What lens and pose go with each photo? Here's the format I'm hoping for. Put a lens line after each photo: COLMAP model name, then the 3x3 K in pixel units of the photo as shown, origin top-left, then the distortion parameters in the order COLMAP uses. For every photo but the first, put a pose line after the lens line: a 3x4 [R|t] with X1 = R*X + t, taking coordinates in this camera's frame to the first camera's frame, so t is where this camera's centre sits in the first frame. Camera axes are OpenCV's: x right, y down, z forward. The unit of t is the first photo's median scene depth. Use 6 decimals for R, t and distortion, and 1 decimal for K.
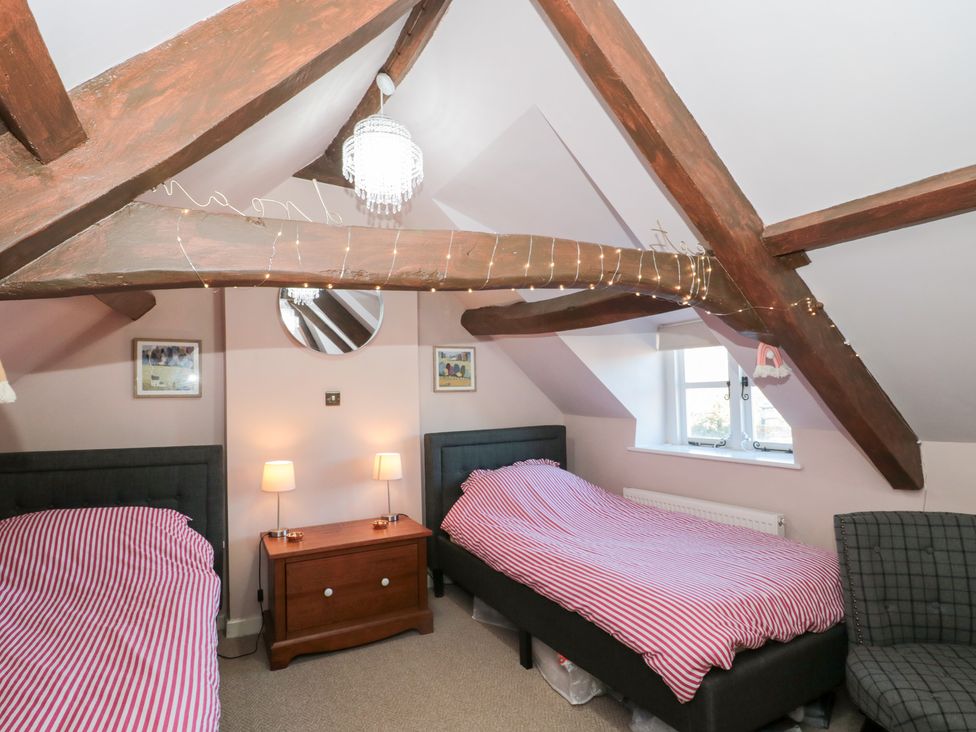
lens RADIAL K [[508.1, 0, 484.9], [0, 508.1, 361.5], [0, 0, 1]] dist [0.005424, -0.015368]
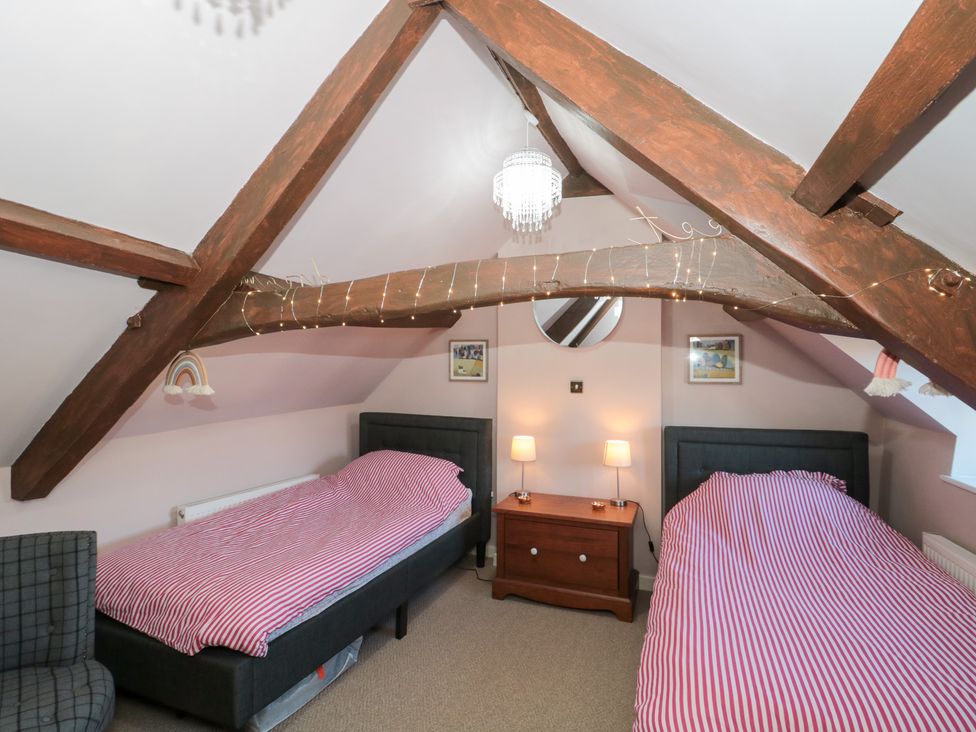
lens RADIAL K [[476.6, 0, 488.2], [0, 476.6, 344.6], [0, 0, 1]] dist [-0.000849, -0.000137]
pose [[0.690537, -0.020069, -0.723019, 0.363740], [0.026428, 0.999648, -0.002507, -0.025878], [0.722814, -0.017377, 0.690824, 0.130762]]
